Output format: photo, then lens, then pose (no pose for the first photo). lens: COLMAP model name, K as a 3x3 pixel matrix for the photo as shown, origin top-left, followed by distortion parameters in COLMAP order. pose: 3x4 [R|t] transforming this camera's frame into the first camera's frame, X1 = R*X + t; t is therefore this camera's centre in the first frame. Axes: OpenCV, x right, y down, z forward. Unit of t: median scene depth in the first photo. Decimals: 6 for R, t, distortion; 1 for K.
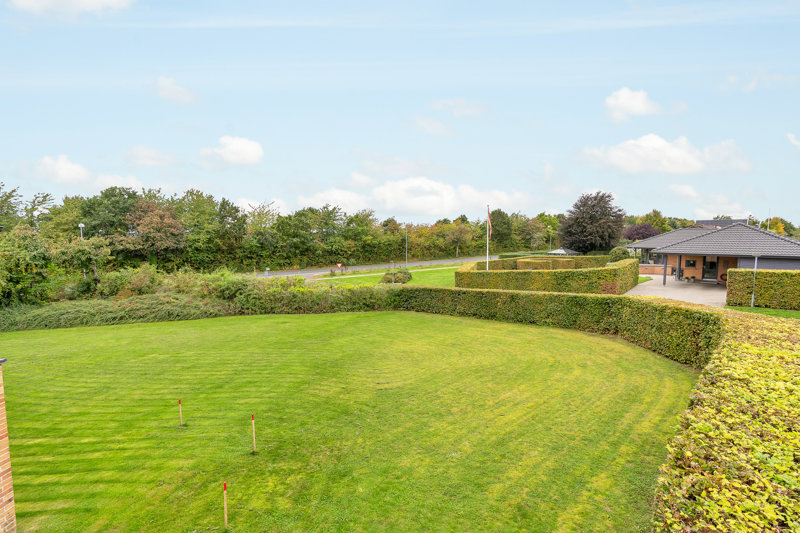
lens RADIAL K [[368.8, 0, 400.0], [0, 368.8, 266.5], [0, 0, 1]] dist [-0.002338, 0.001179]
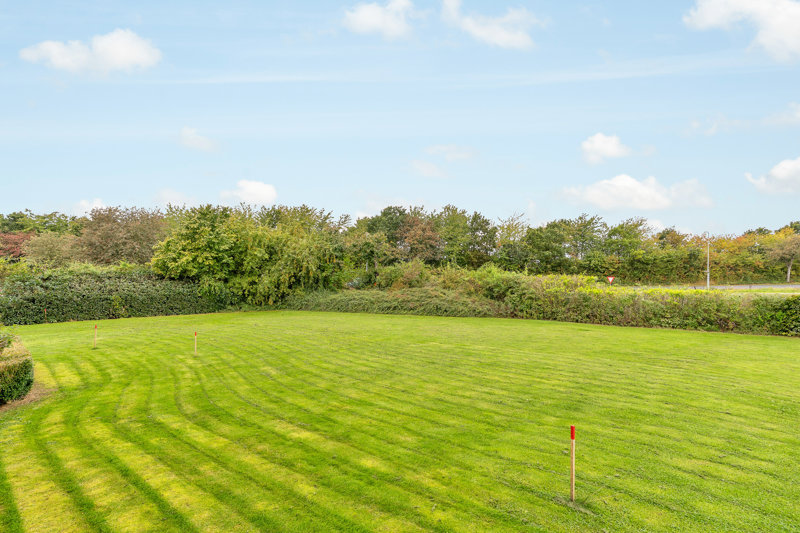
lens RADIAL K [[362.1, 0, 402.7], [0, 362.1, 266.4], [0, 0, 1]] dist [-0.010988, 0.006230]
pose [[0.821274, 0.010490, -0.570438, -0.171162], [-0.052956, 0.996916, -0.057909, 0.074760], [0.568071, 0.077768, 0.819297, 0.192551]]
